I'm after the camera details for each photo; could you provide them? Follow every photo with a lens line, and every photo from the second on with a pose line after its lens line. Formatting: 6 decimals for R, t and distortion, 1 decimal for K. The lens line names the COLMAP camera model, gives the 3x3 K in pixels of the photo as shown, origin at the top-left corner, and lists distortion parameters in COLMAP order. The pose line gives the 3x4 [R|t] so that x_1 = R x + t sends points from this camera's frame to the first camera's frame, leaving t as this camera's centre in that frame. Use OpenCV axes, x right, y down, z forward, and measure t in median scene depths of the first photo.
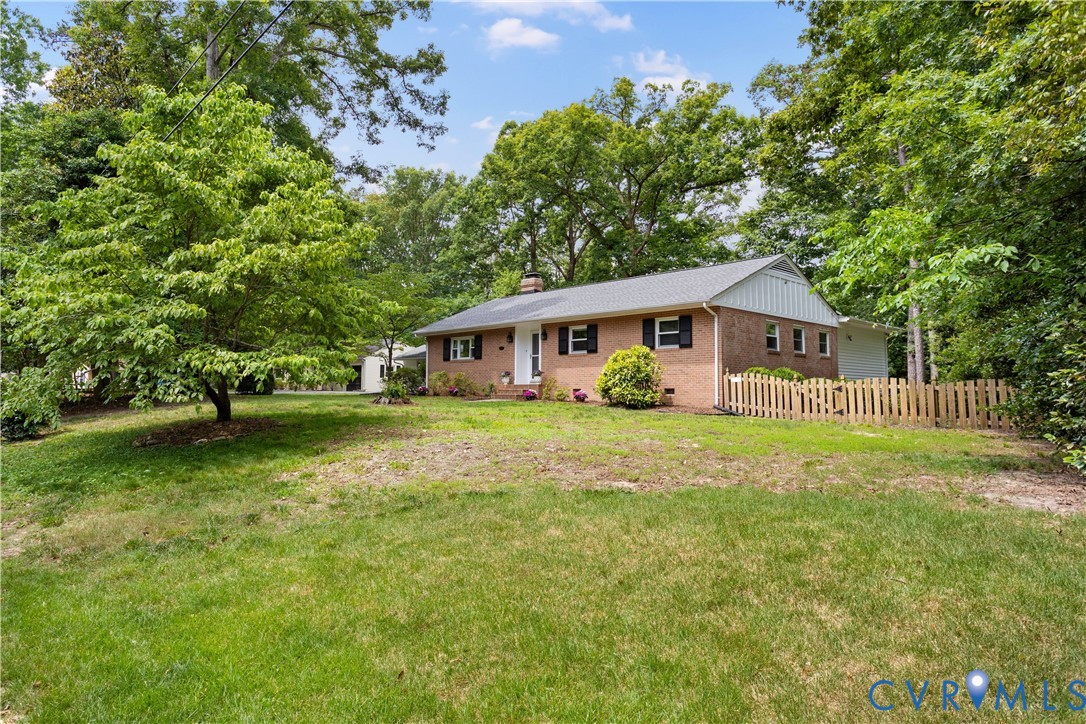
lens RADIAL K [[693.4, 0, 528.8], [0, 693.4, 359.3], [0, 0, 1]] dist [0.000932, 0.000346]
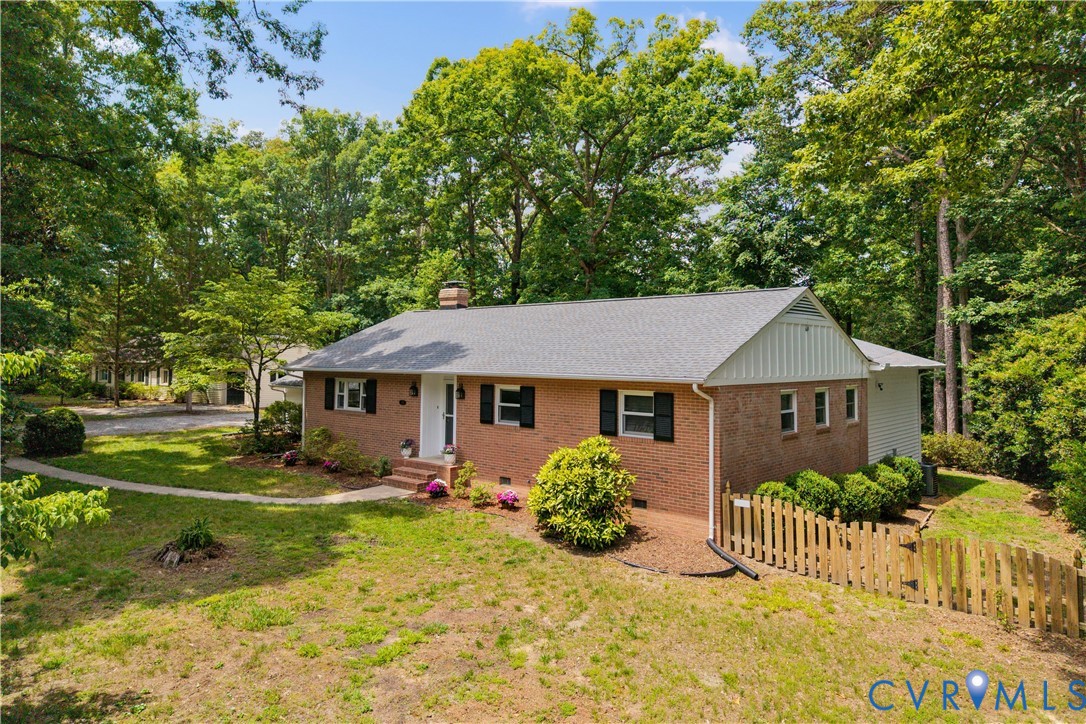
lens RADIAL K [[751.8, 0, 542.3], [0, 751.8, 344.8], [0, 0, 1]] dist [0.072953, -0.126767]
pose [[0.996730, 0.001883, 0.080778, 0.027671], [-0.005258, 0.999121, 0.041589, -0.073518], [-0.080629, -0.041877, 0.995864, 0.158267]]
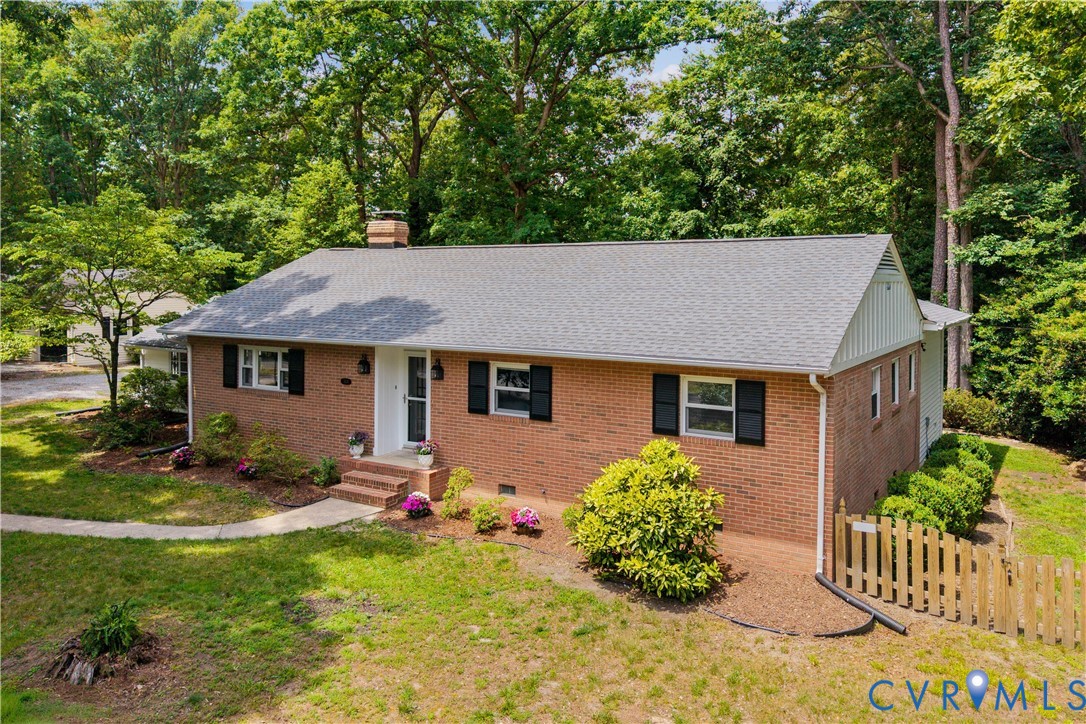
lens RADIAL K [[856.4, 0, 548.5], [0, 856.4, 317.1], [0, 0, 1]] dist [0.042554, -0.053498]
pose [[0.968072, -0.012789, 0.250344, -0.036214], [-0.012789, 0.994877, 0.100278, -0.089632], [-0.250344, -0.100278, 0.962950, 0.239019]]
